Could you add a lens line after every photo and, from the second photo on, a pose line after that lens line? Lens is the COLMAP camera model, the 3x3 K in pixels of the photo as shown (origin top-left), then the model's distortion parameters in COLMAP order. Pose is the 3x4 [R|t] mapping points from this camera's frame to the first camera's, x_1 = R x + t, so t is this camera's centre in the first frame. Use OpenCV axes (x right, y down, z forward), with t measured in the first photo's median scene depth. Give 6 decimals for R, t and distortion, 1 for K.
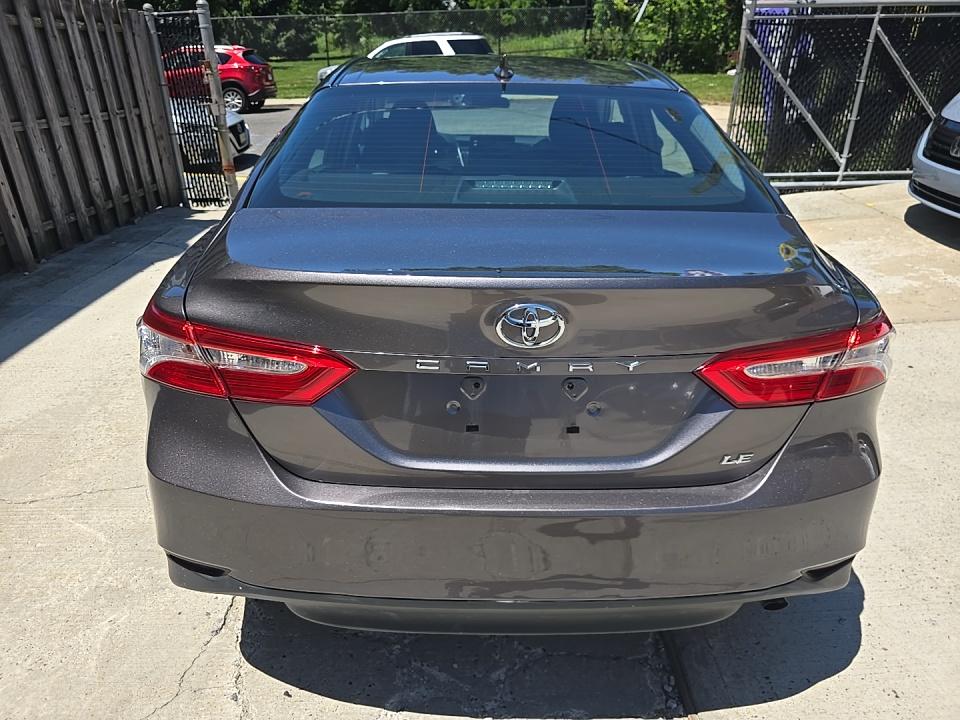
lens RADIAL K [[644.9, 0, 483.5], [0, 644.9, 359.2], [0, 0, 1]] dist [0.023221, -0.014671]
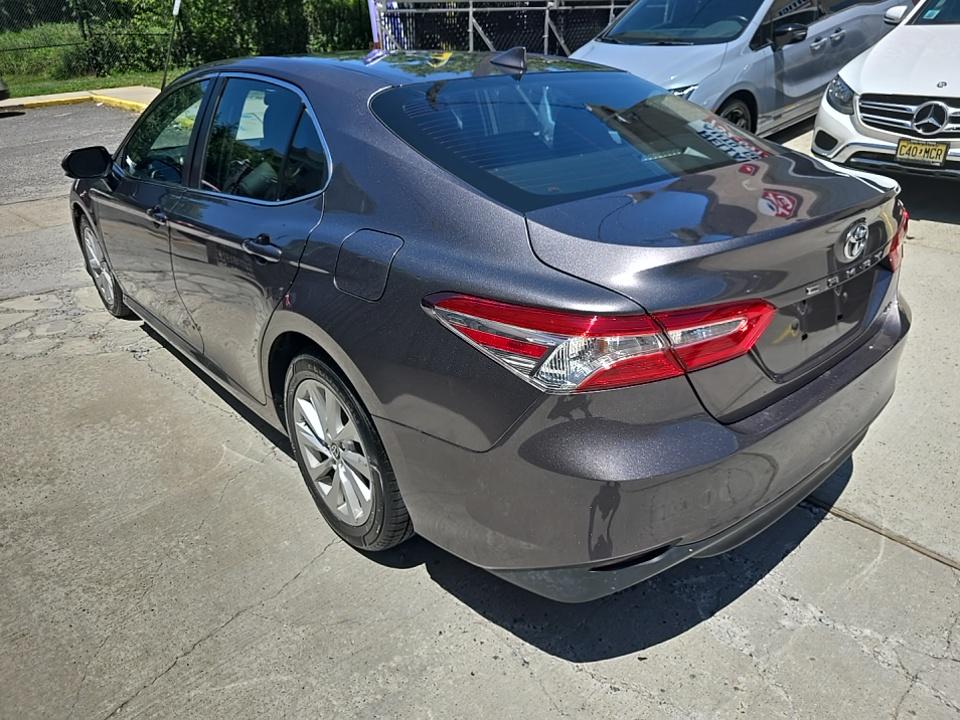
lens RADIAL K [[644.9, 0, 476.4], [0, 644.9, 361.8], [0, 0, 1]] dist [0.023221, -0.014671]
pose [[0.766944, -0.308501, 0.562694, -0.701128], [0.301208, 0.947327, 0.108837, -0.101091], [-0.566631, 0.086016, 0.819470, 0.175368]]
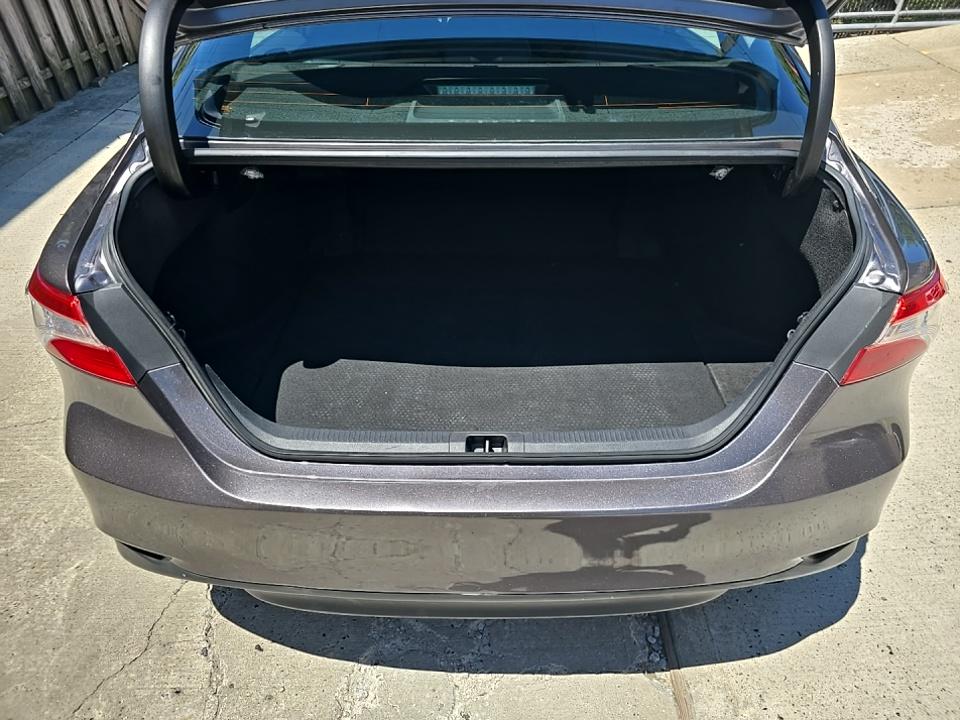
lens RADIAL K [[644.9, 0, 481.8], [0, 644.9, 362.0], [0, 0, 1]] dist [0.023221, -0.014671]
pose [[0.999778, -0.000751, -0.021076, 0.038359], [0.005423, 0.974911, 0.222531, -0.084397], [0.020380, -0.222596, 0.974698, 0.108045]]
